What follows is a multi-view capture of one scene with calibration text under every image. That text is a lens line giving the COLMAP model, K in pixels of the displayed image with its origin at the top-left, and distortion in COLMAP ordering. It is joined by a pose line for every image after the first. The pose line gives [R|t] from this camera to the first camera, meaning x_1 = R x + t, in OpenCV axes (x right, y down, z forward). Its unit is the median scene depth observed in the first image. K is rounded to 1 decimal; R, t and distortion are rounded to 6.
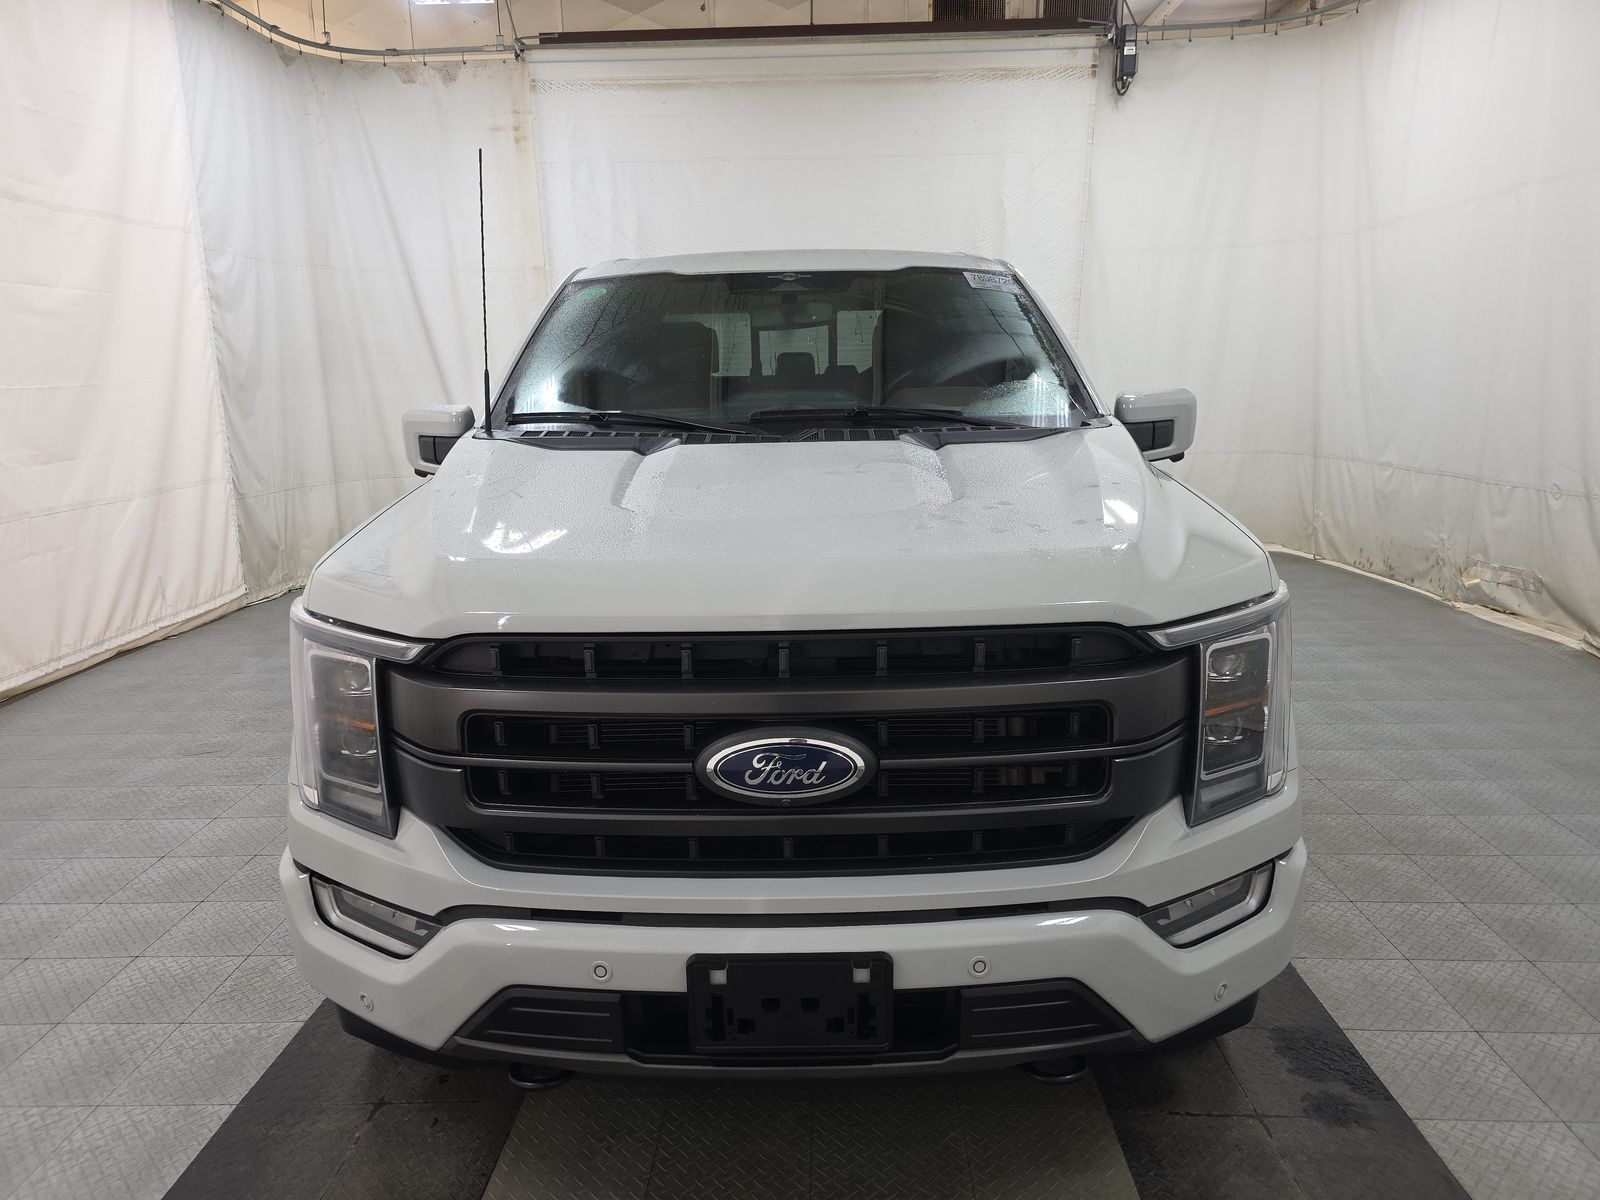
lens RADIAL K [[1071.8, 0, 795.8], [0, 1071.8, 600.4], [0, 0, 1]] dist [0.027761, -0.008722]
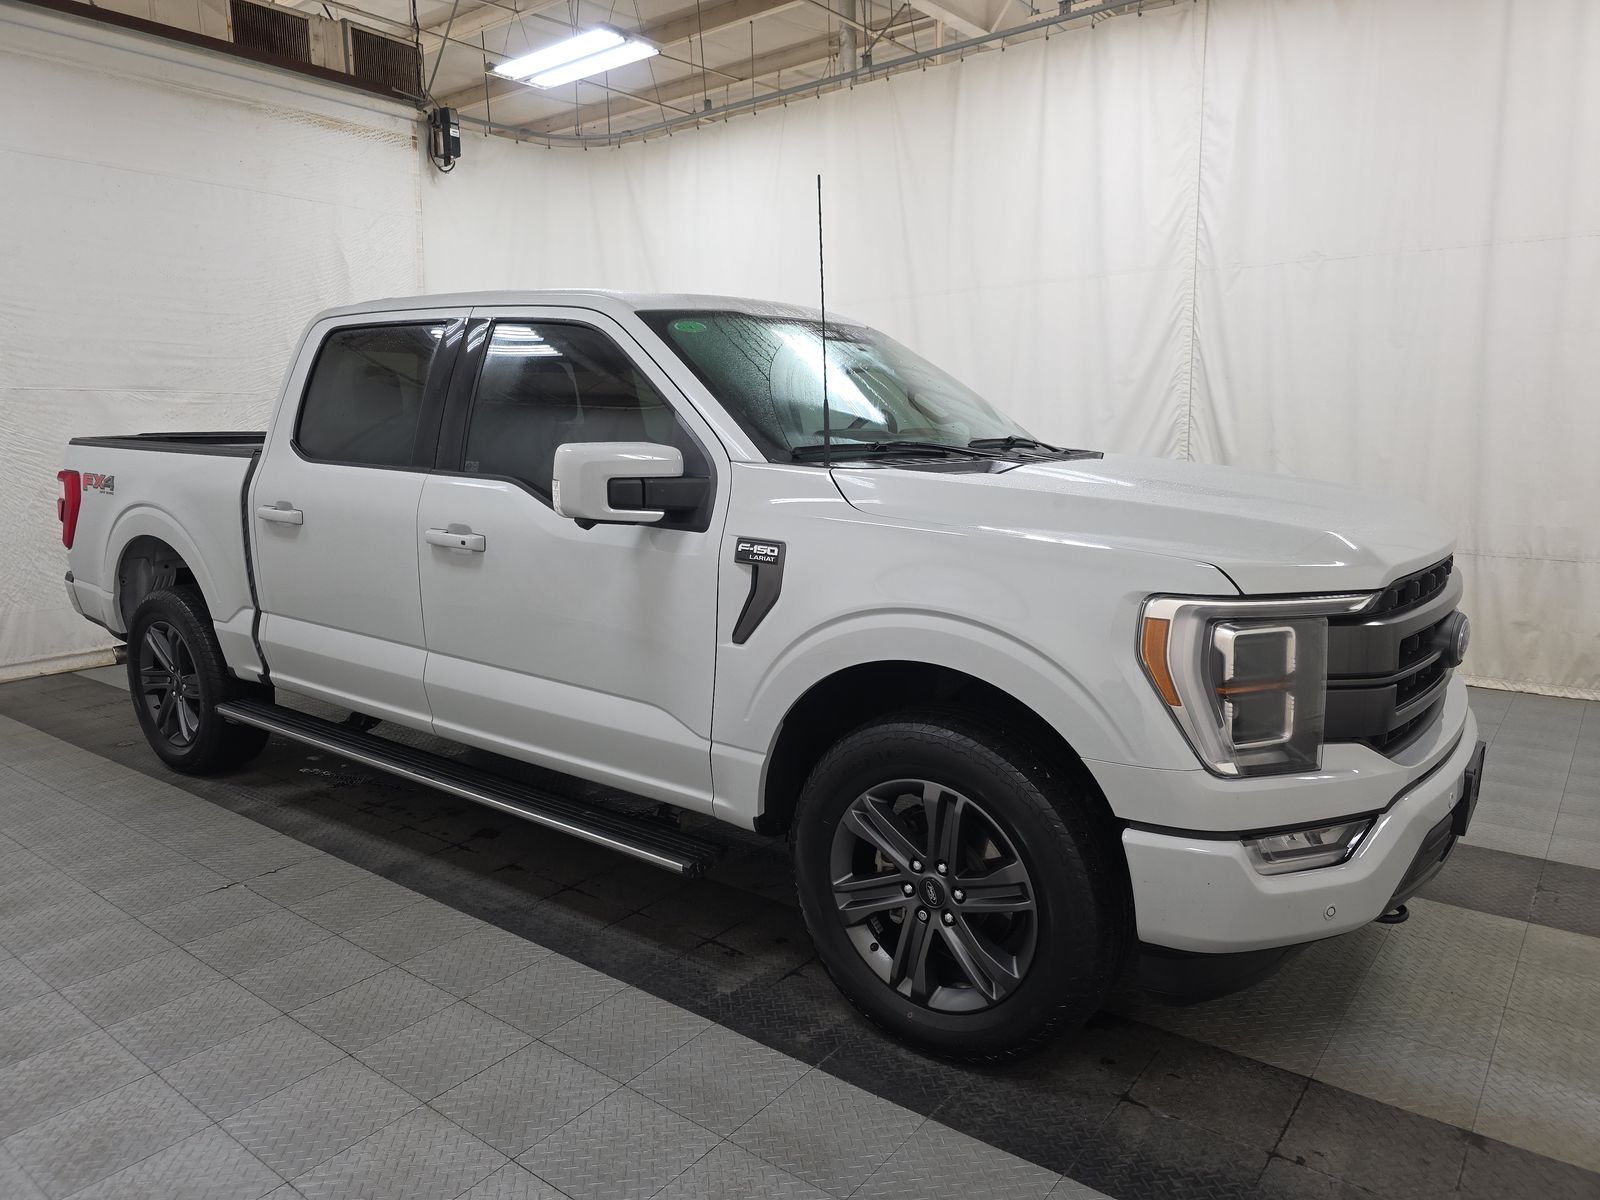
lens RADIAL K [[1071.8, 0, 799.8], [0, 1071.8, 602.3], [0, 0, 1]] dist [0.027761, -0.008722]
pose [[0.587351, -0.119956, 0.800393, -0.376317], [0.175929, 0.984231, 0.018406, -0.019607], [-0.789979, 0.130002, 0.599193, 0.161540]]
